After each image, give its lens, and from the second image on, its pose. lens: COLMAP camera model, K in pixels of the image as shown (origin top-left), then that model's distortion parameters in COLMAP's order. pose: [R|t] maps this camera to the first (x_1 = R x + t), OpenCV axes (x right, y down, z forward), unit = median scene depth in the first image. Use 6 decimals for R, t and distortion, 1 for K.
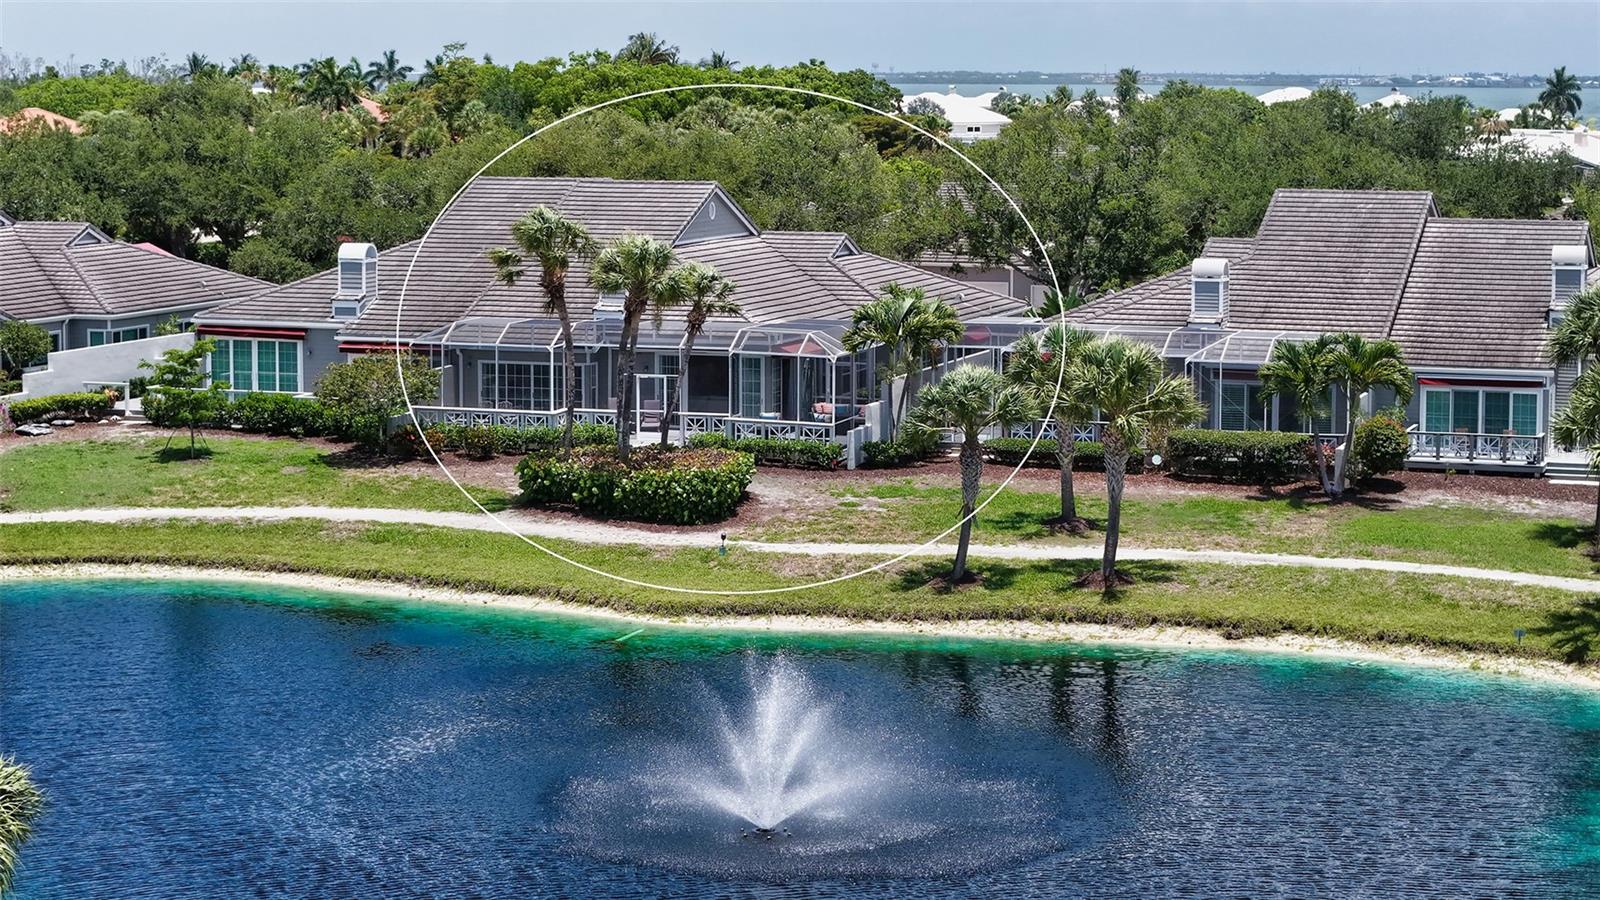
lens RADIAL K [[3404.3, 0, 795.6], [0, 3404.3, 451.0], [0, 0, 1]] dist [-0.133020, 0.000000]
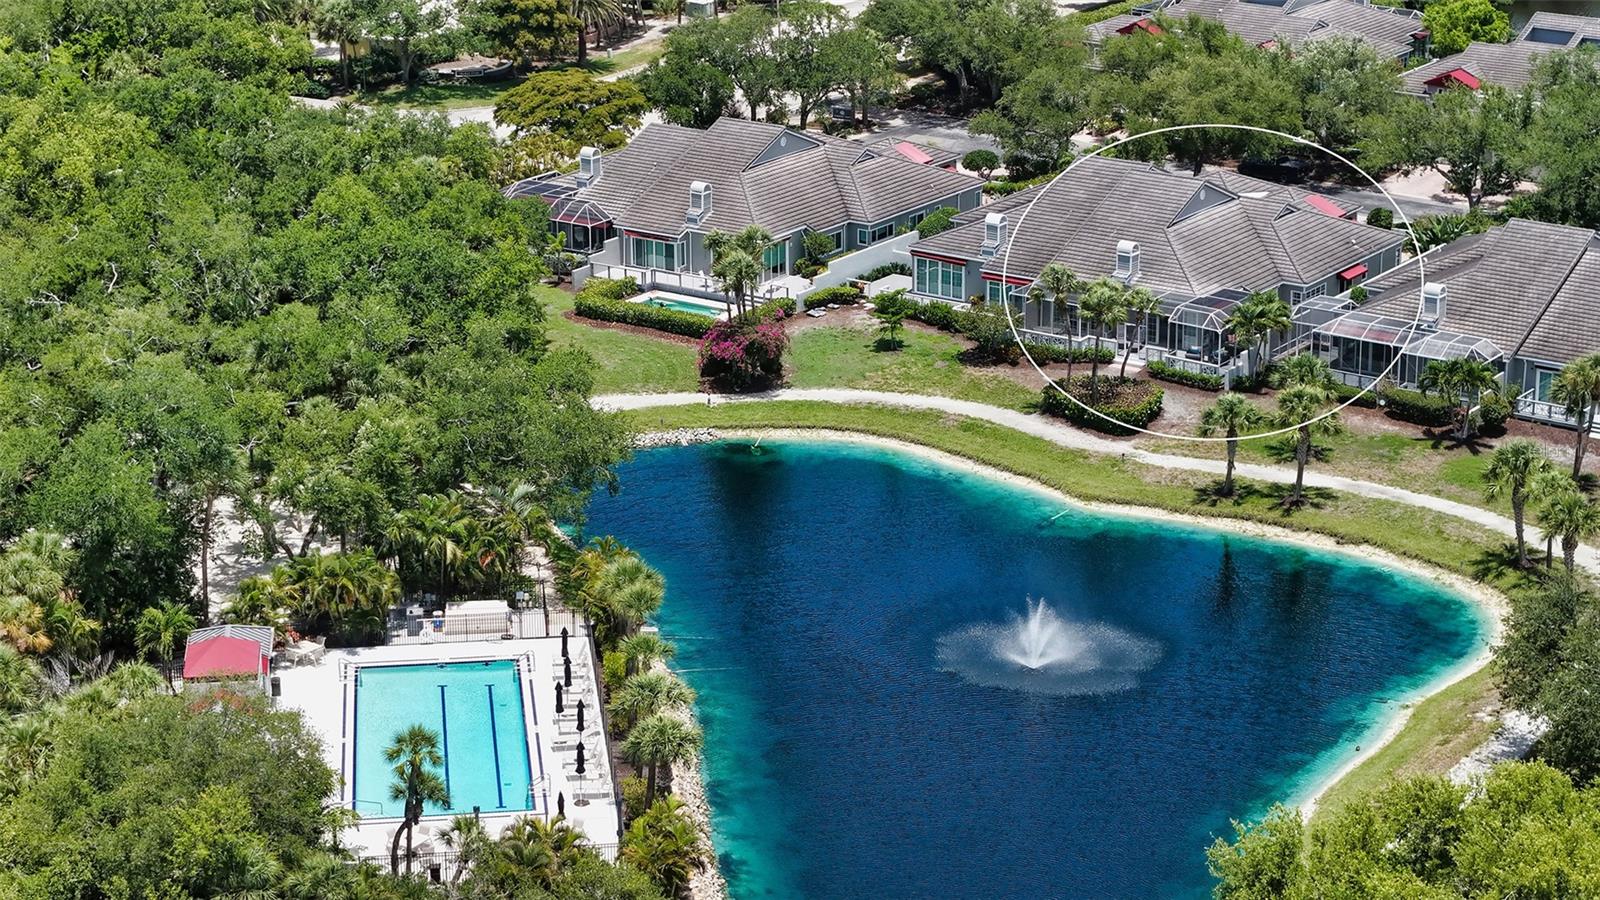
lens RADIAL K [[3404.3, 0, 802.2], [0, 3404.3, 450.3], [0, 0, 1]] dist [-0.133020, 0.000000]
pose [[0.960634, 0.080324, -0.265953, 0.301734], [-0.026292, 0.979280, 0.200795, -0.342744], [0.276571, -0.185898, 0.942842, -0.869141]]
